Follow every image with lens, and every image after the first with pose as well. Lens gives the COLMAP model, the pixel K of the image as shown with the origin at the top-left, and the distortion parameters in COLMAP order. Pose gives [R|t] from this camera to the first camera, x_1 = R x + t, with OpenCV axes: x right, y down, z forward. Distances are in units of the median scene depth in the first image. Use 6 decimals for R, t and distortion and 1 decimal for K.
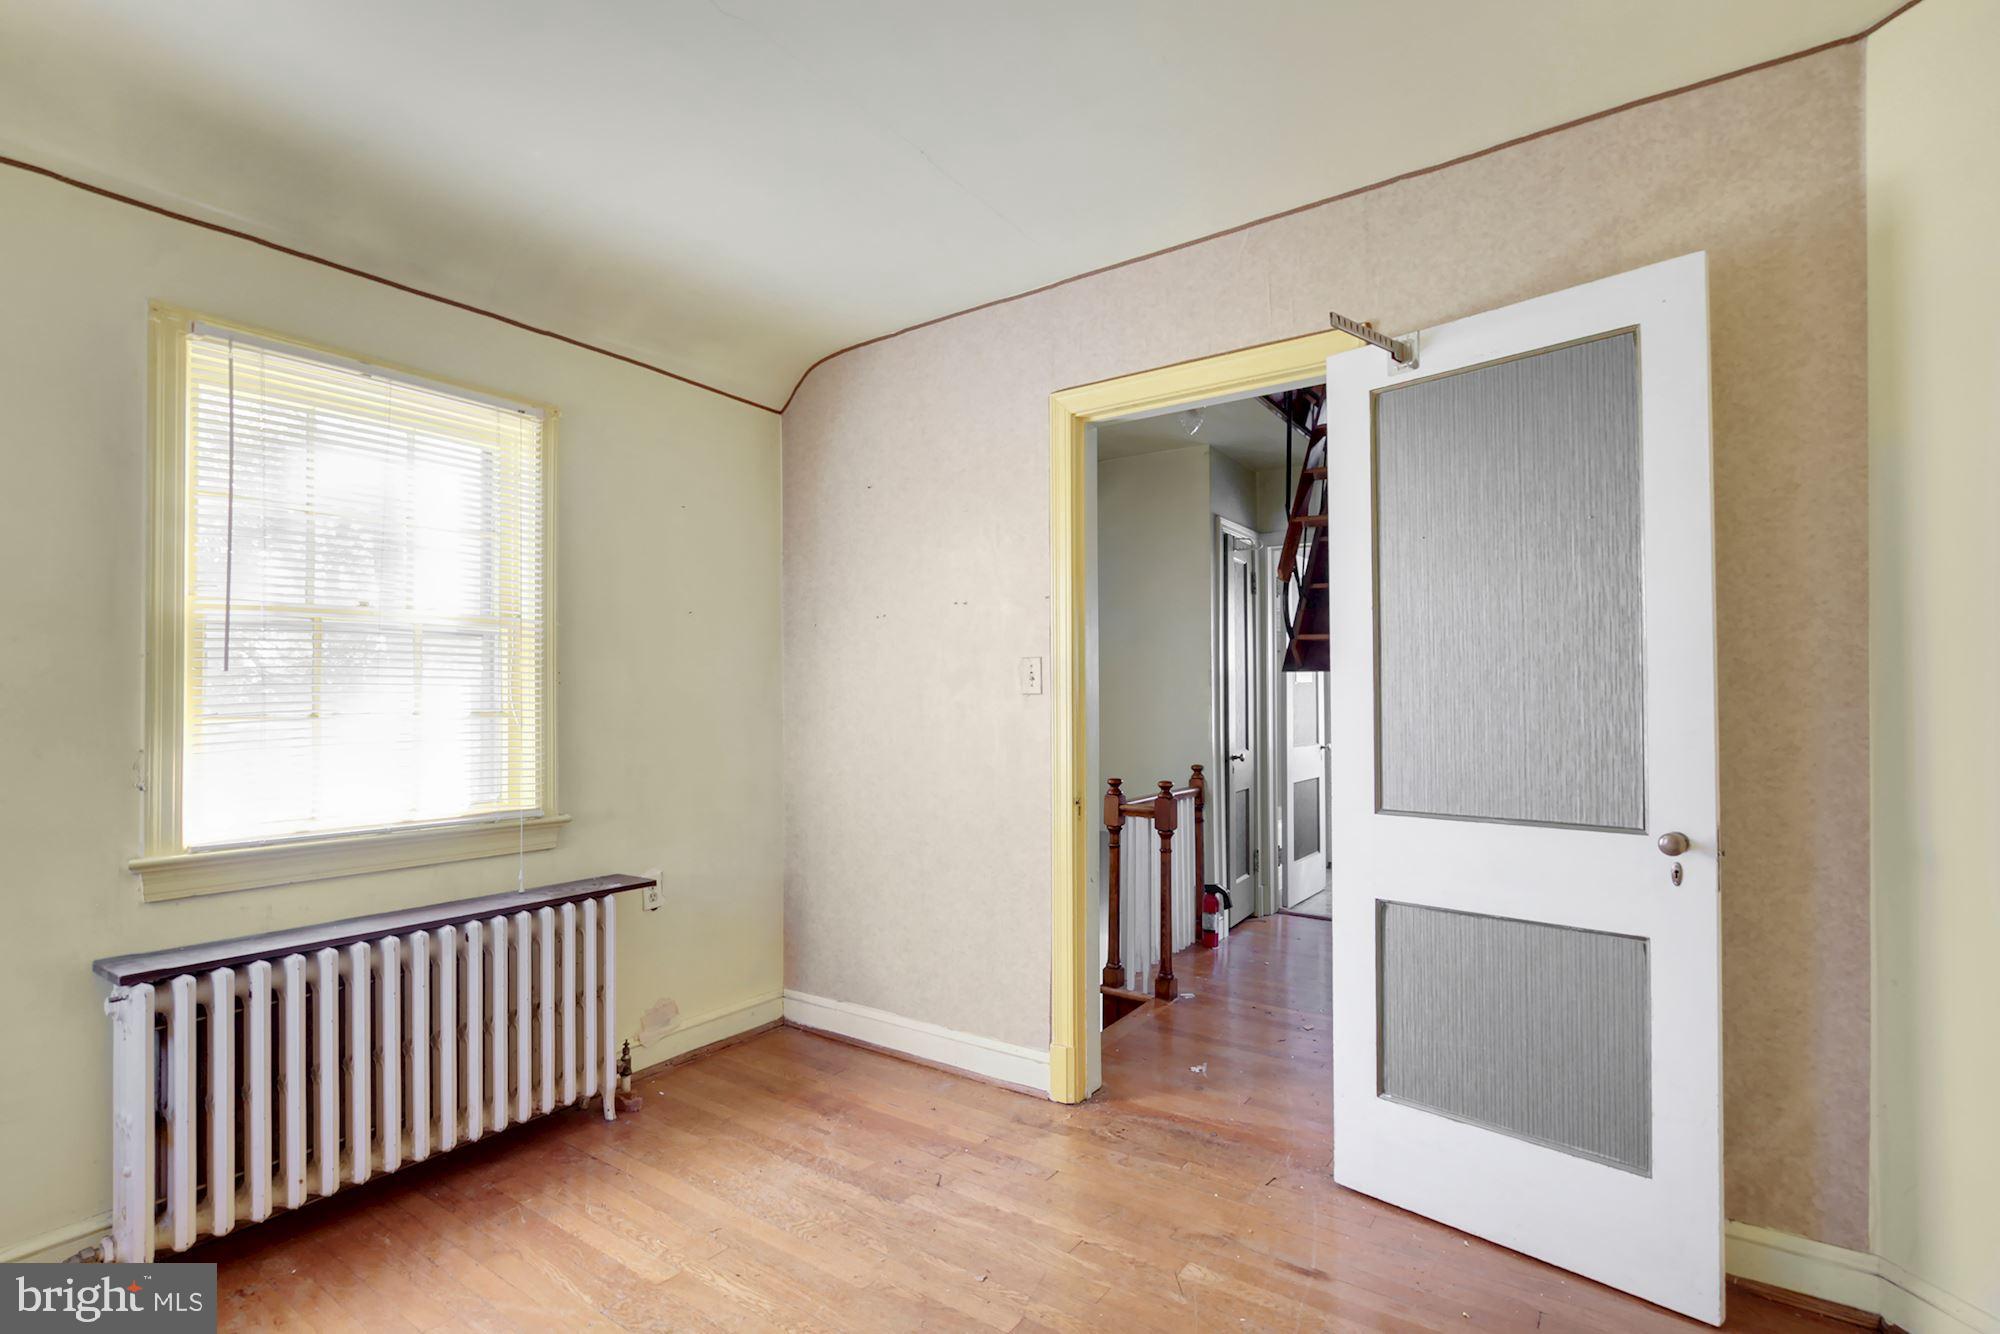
lens RADIAL K [[949.8, 0, 990.9], [0, 949.8, 708.4], [0, 0, 1]] dist [0.001780, 0.000351]
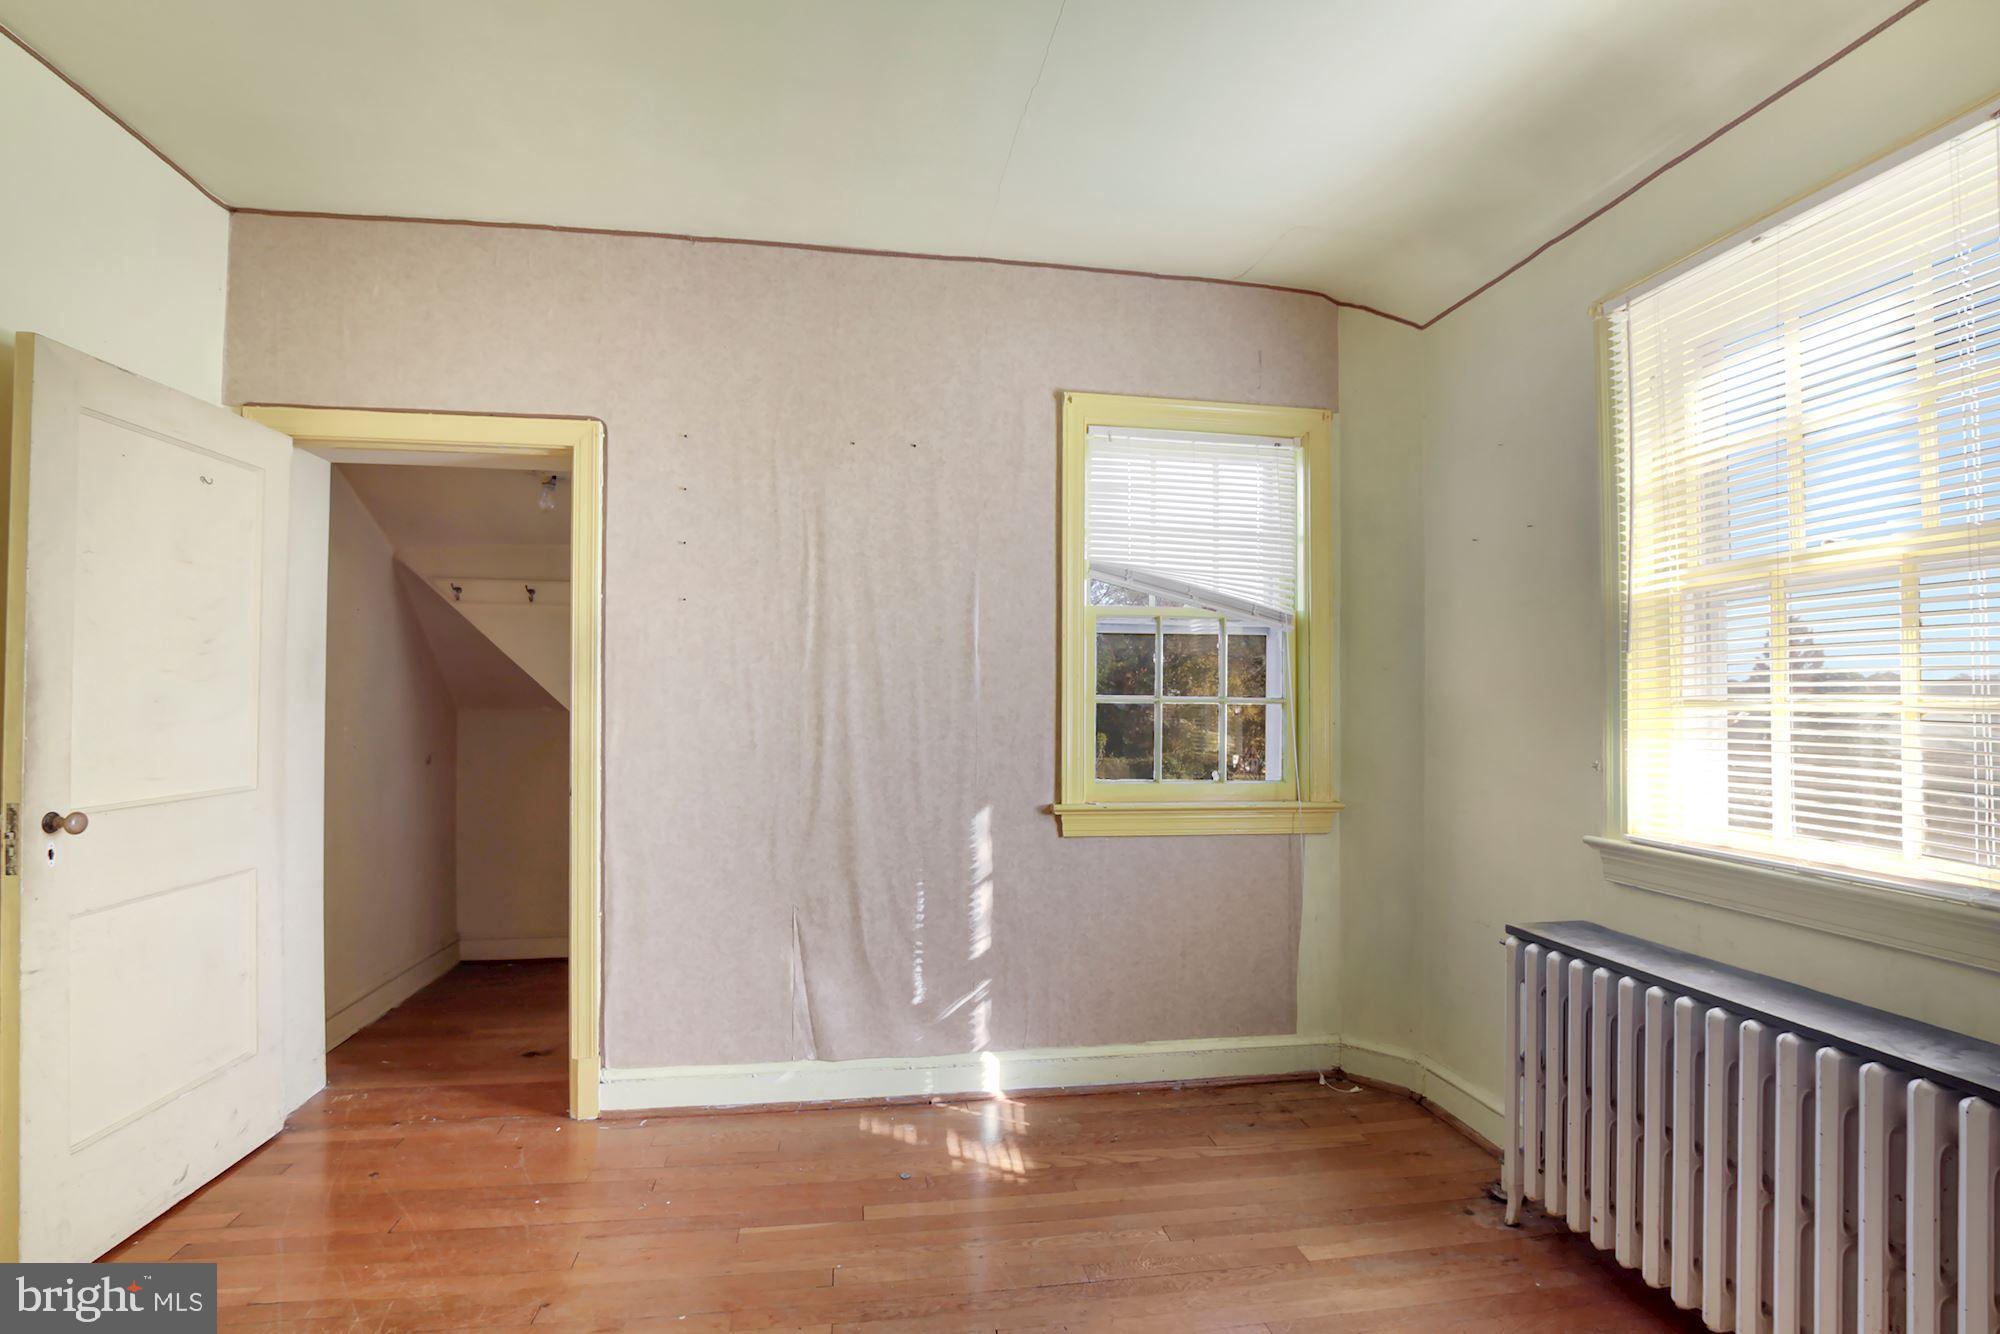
lens RADIAL K [[949.8, 0, 990.9], [0, 949.8, 708.4], [0, 0, 1]] dist [0.001780, 0.000351]
pose [[-0.714153, 0.003117, -0.699983, 0.311431], [-0.000064, 0.999990, 0.004518, 0.011164], [0.699990, 0.003272, -0.714145, 1.241411]]
